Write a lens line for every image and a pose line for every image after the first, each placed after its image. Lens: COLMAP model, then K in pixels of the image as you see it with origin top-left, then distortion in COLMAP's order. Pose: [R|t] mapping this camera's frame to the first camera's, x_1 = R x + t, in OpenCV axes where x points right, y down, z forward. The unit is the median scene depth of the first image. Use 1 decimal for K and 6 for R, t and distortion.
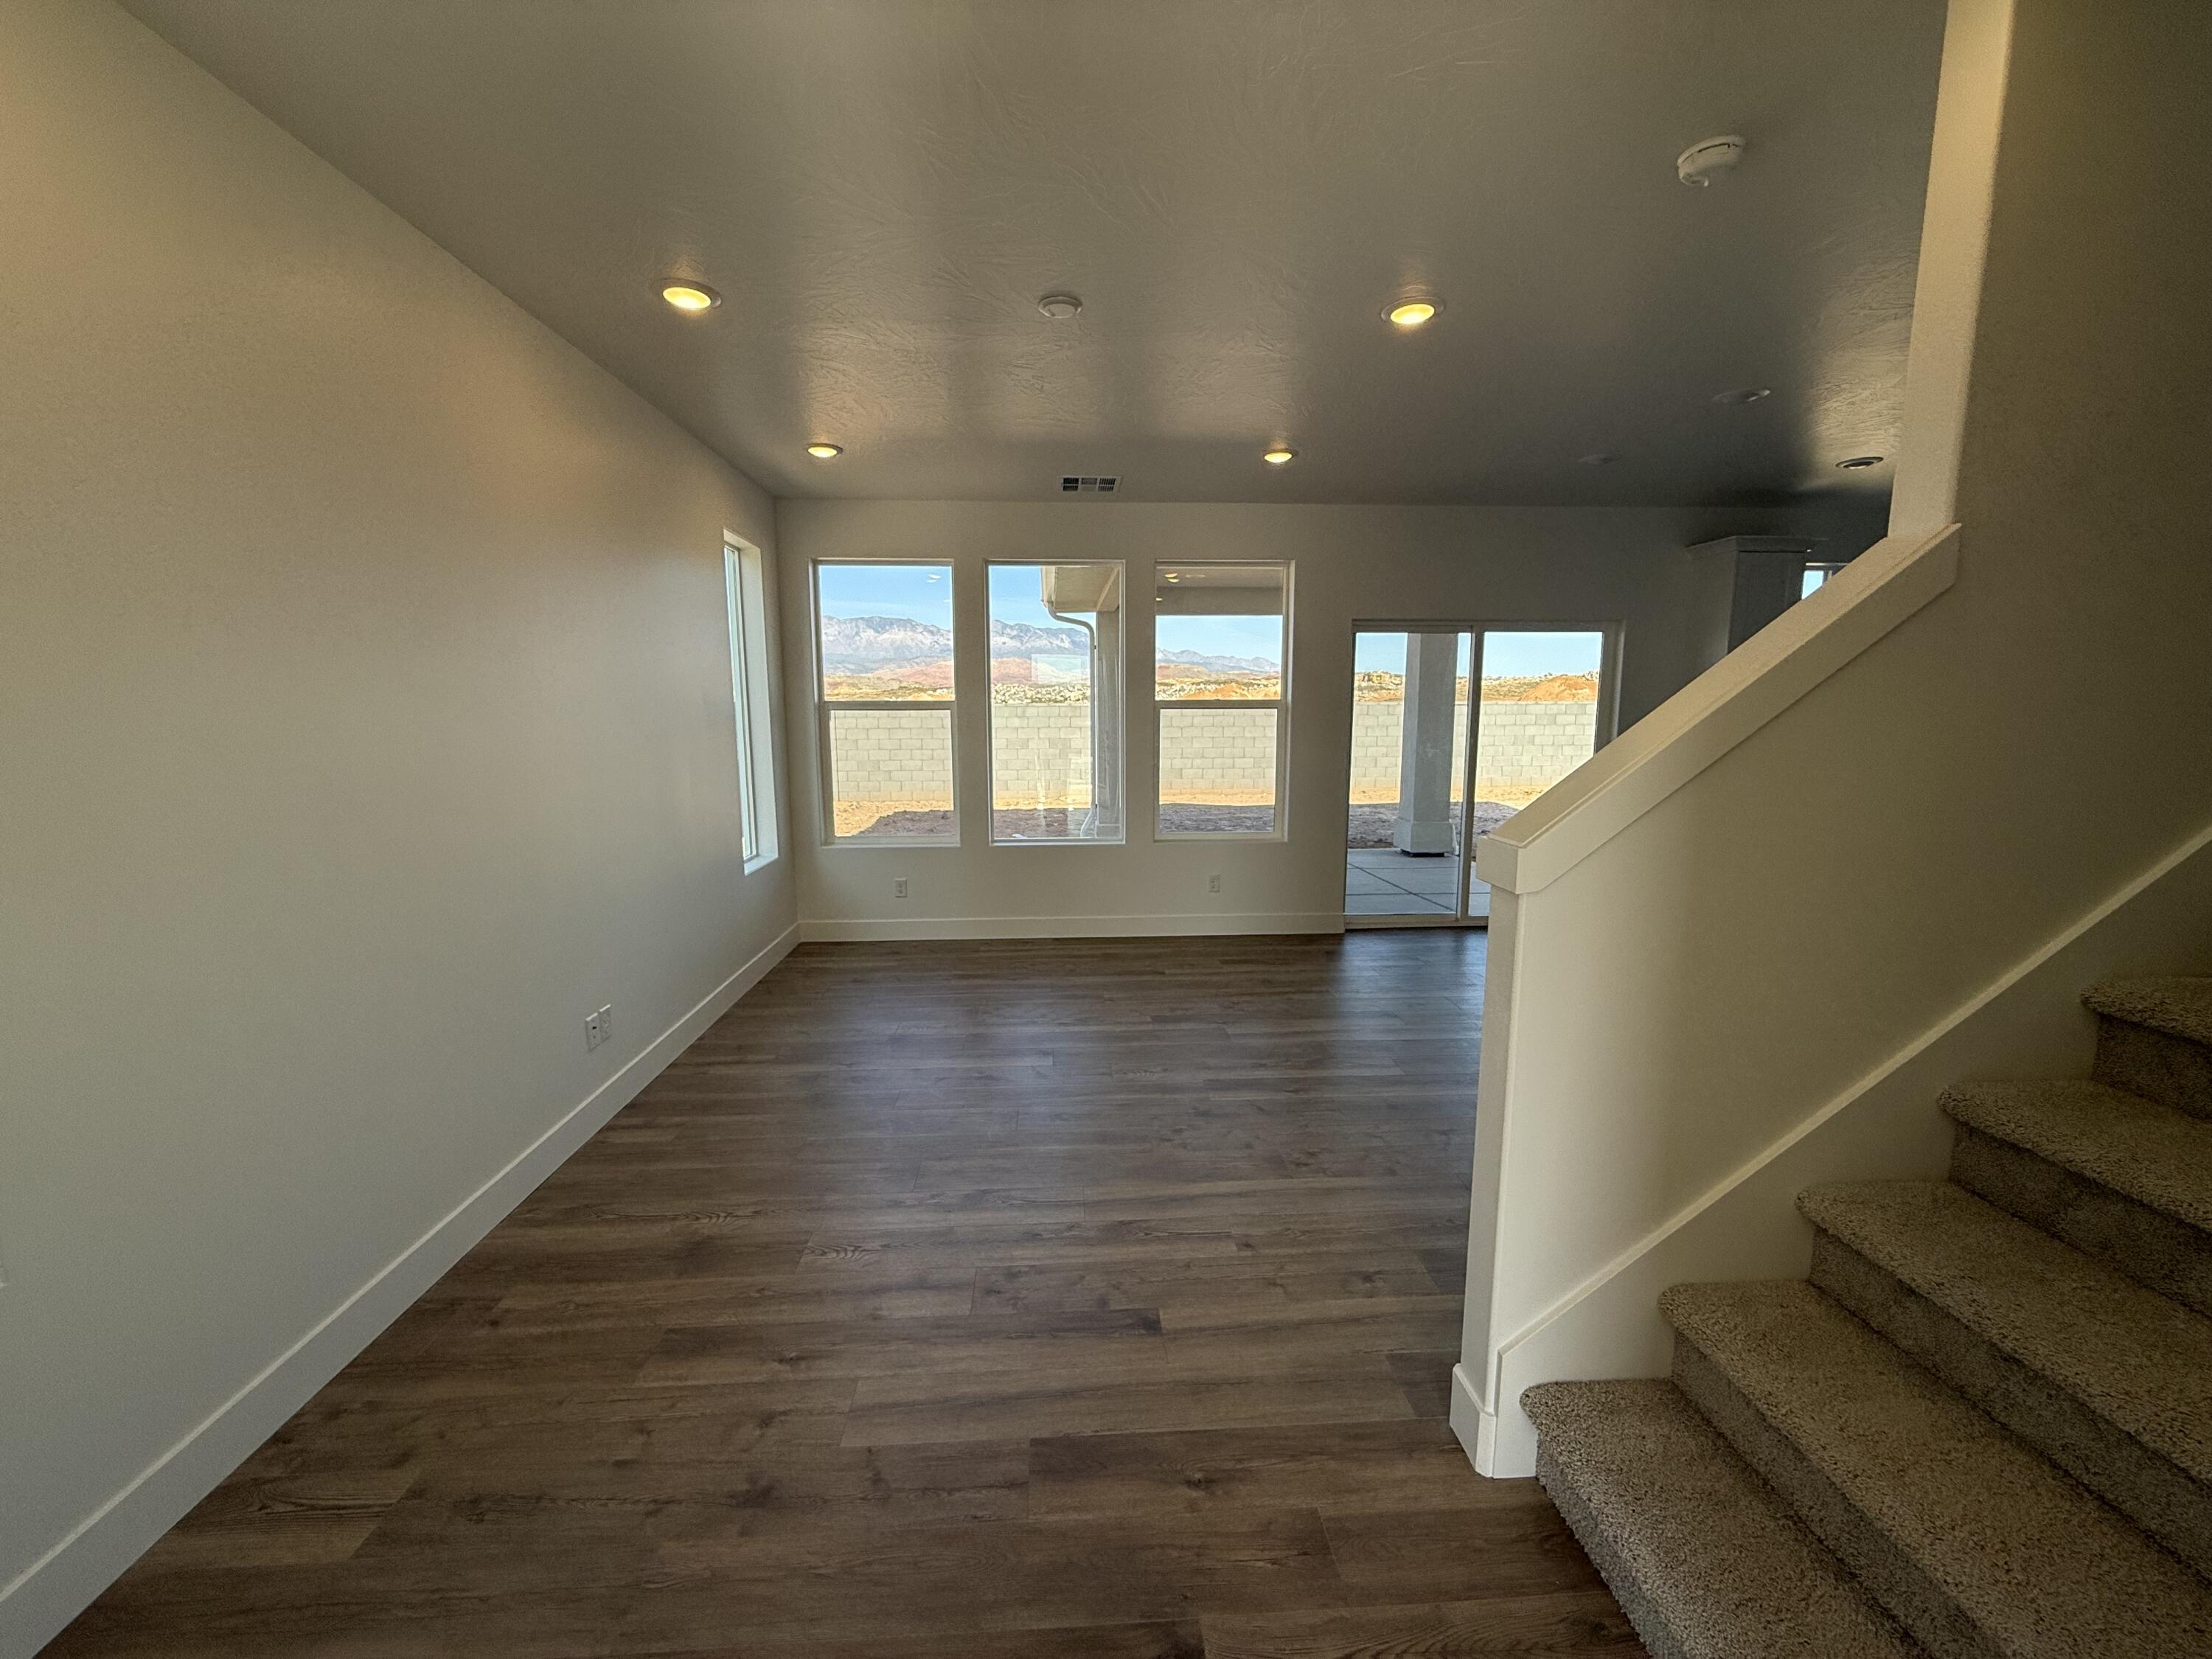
lens RADIAL K [[878.0, 0, 1098.7], [0, 878.0, 837.8], [0, 0, 1]] dist [0.002342, -0.000063]
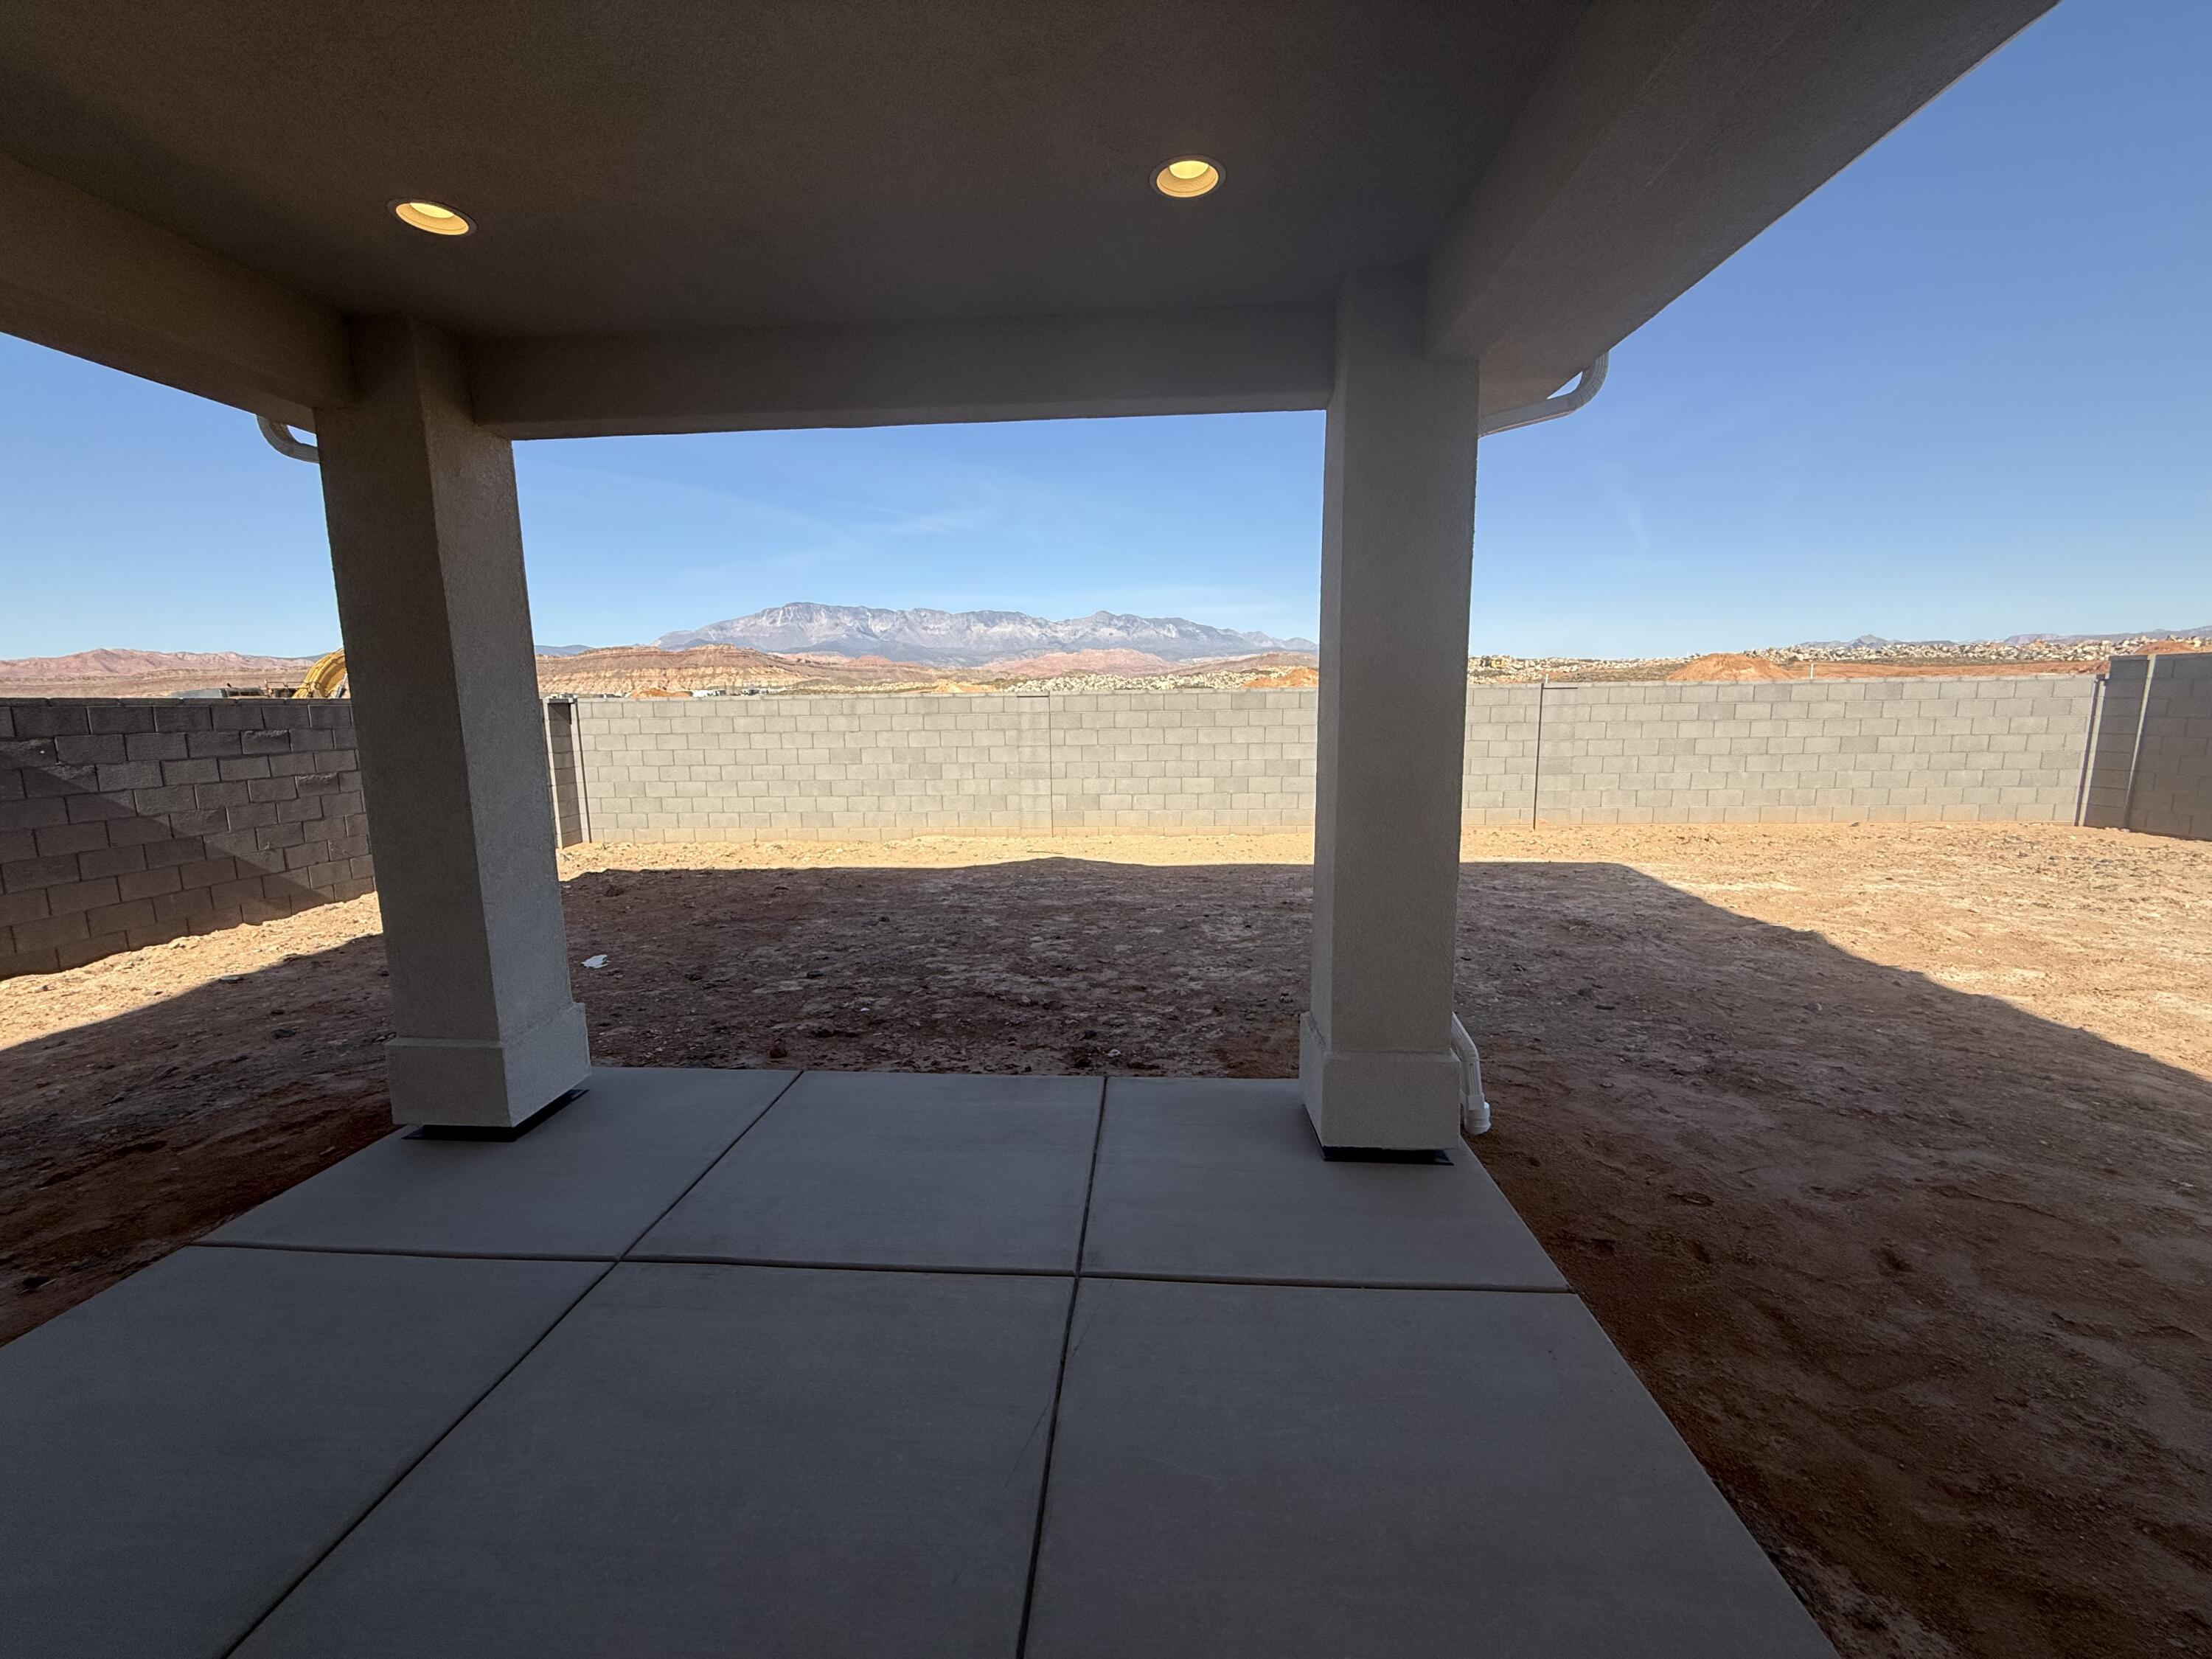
lens RADIAL K [[878.0, 0, 1105.6], [0, 878.0, 825.4], [0, 0, 1]] dist [0.002342, -0.000063]
pose [[0.993312, 0.005620, -0.115323, 0.296906], [-0.006009, 0.999977, -0.003020, -0.094412], [0.115304, 0.003693, 0.993323, 0.641508]]
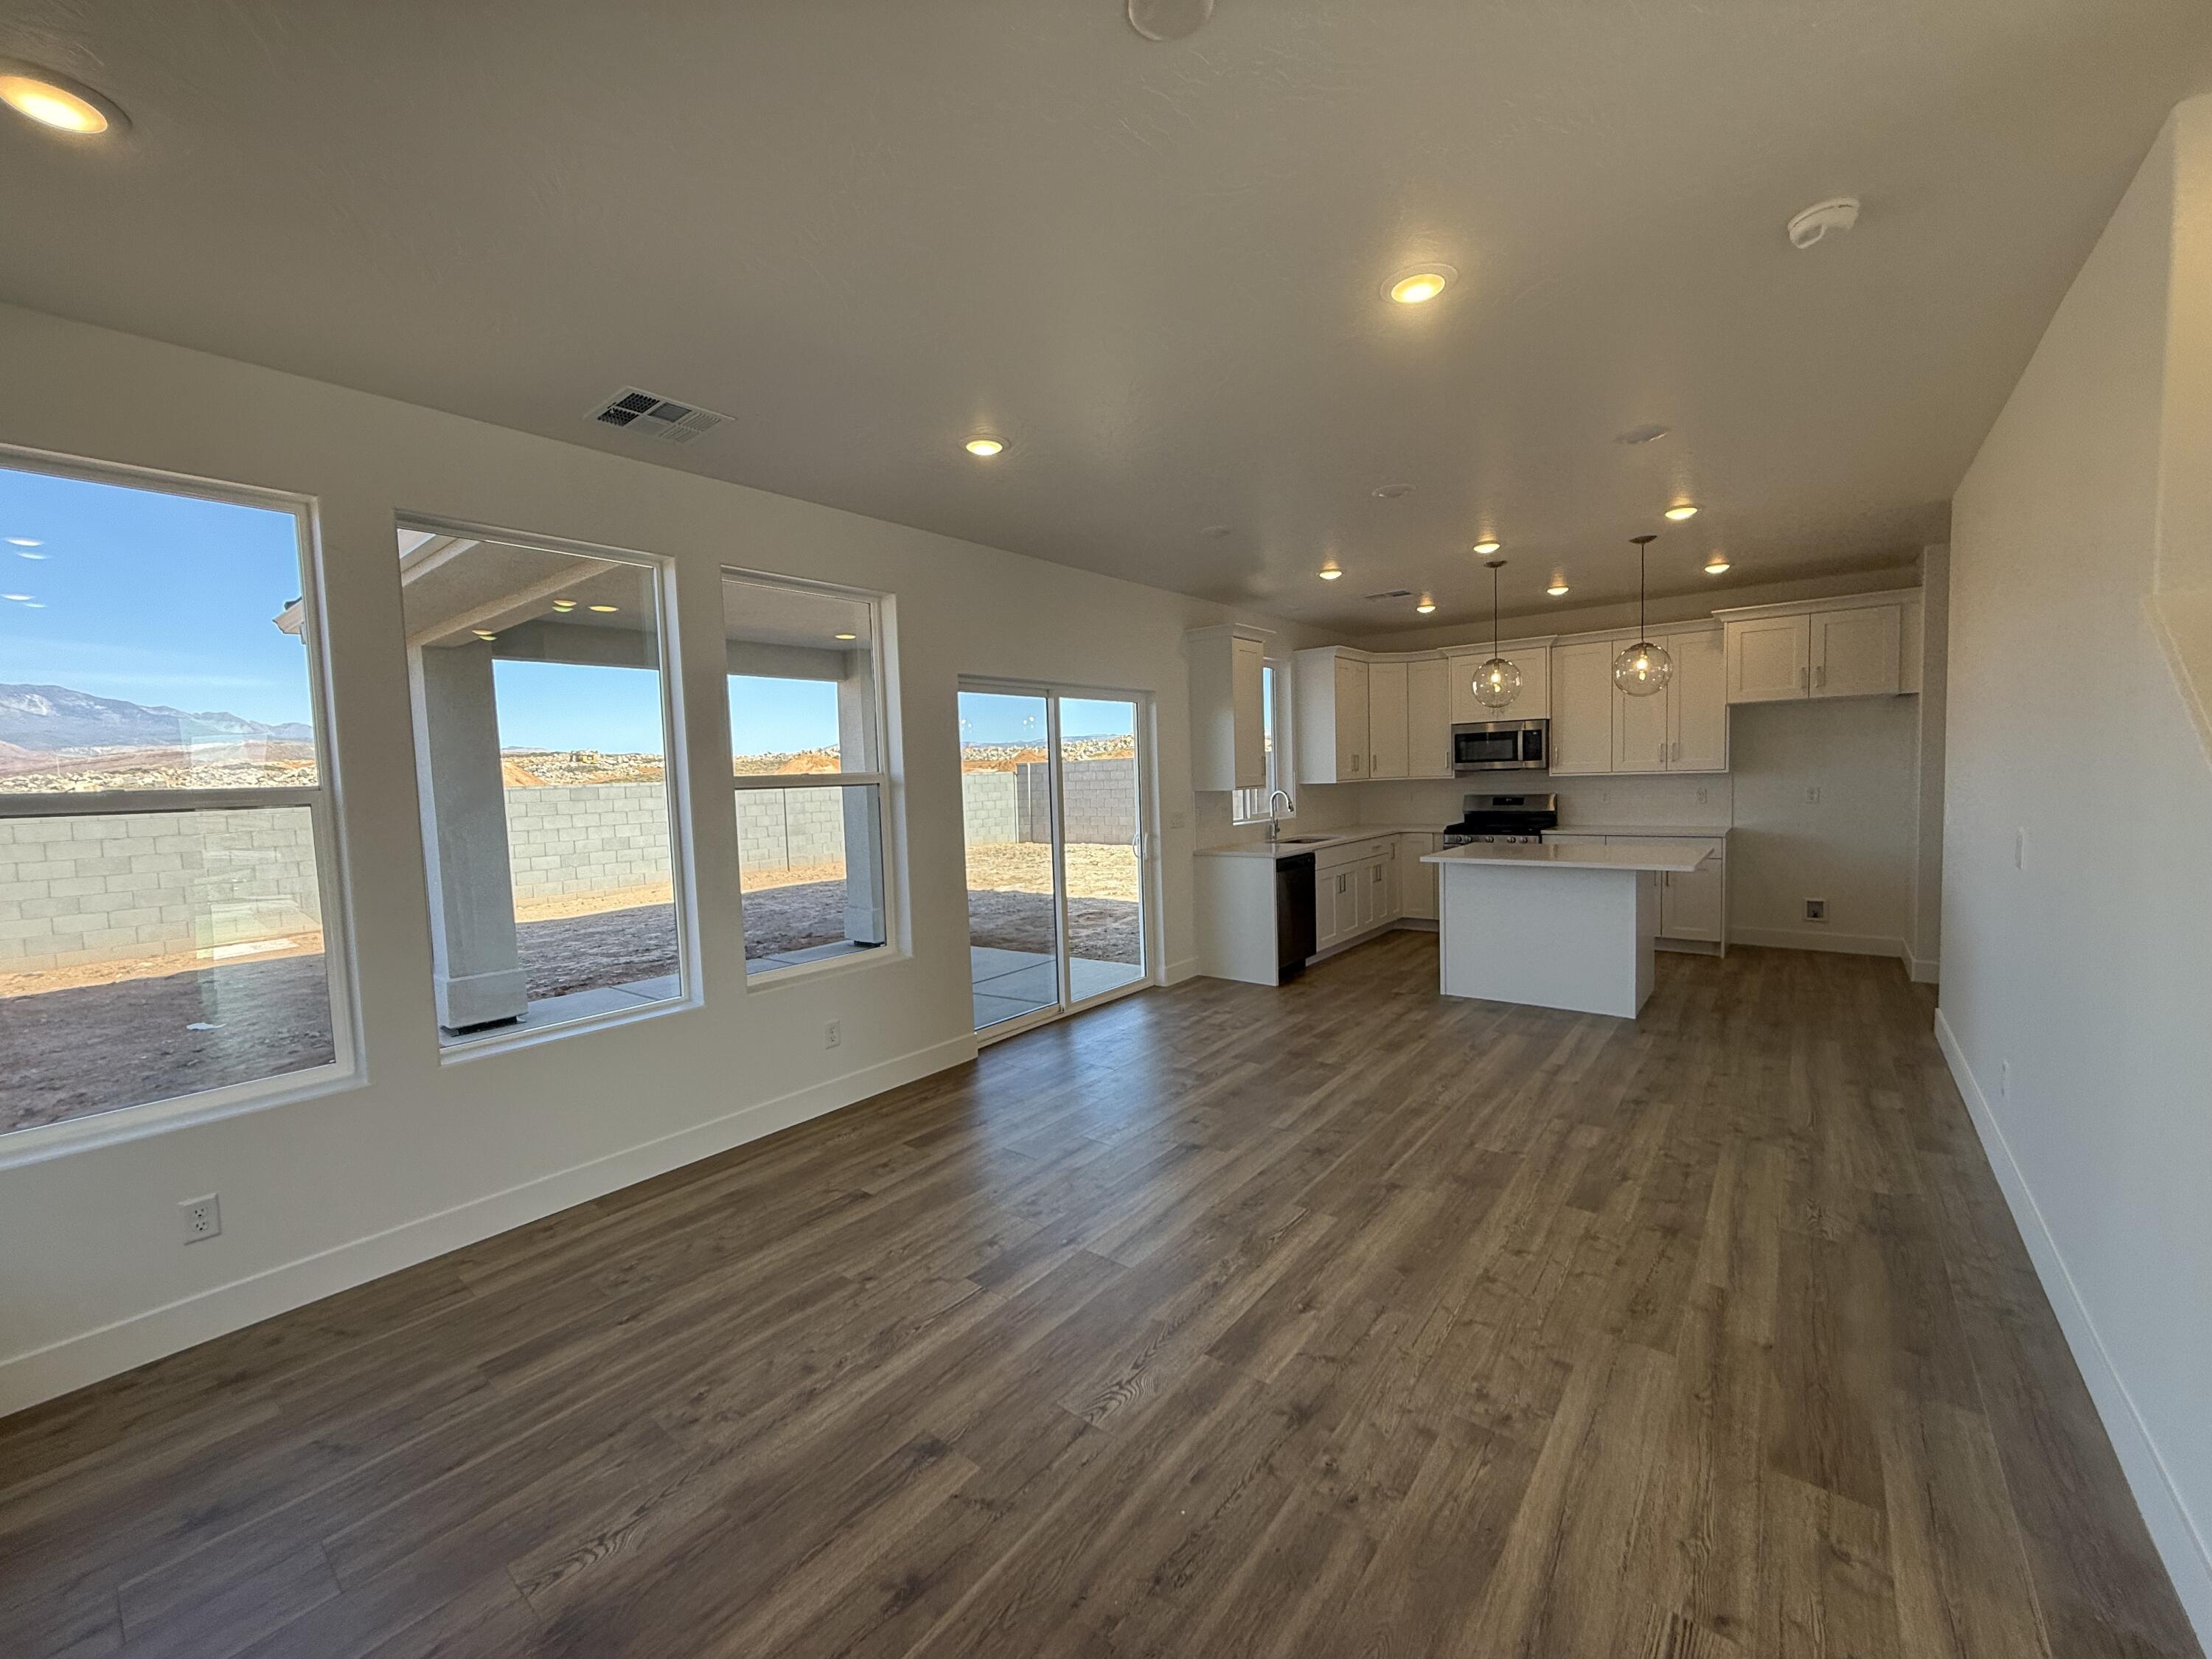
lens RADIAL K [[878.0, 0, 1098.4], [0, 878.0, 828.6], [0, 0, 1]] dist [0.002342, -0.000063]
pose [[0.670022, -0.066963, 0.739315, -0.137535], [0.139434, 0.989550, -0.036737, -0.032514], [-0.729129, 0.127700, 0.672357, 0.207974]]
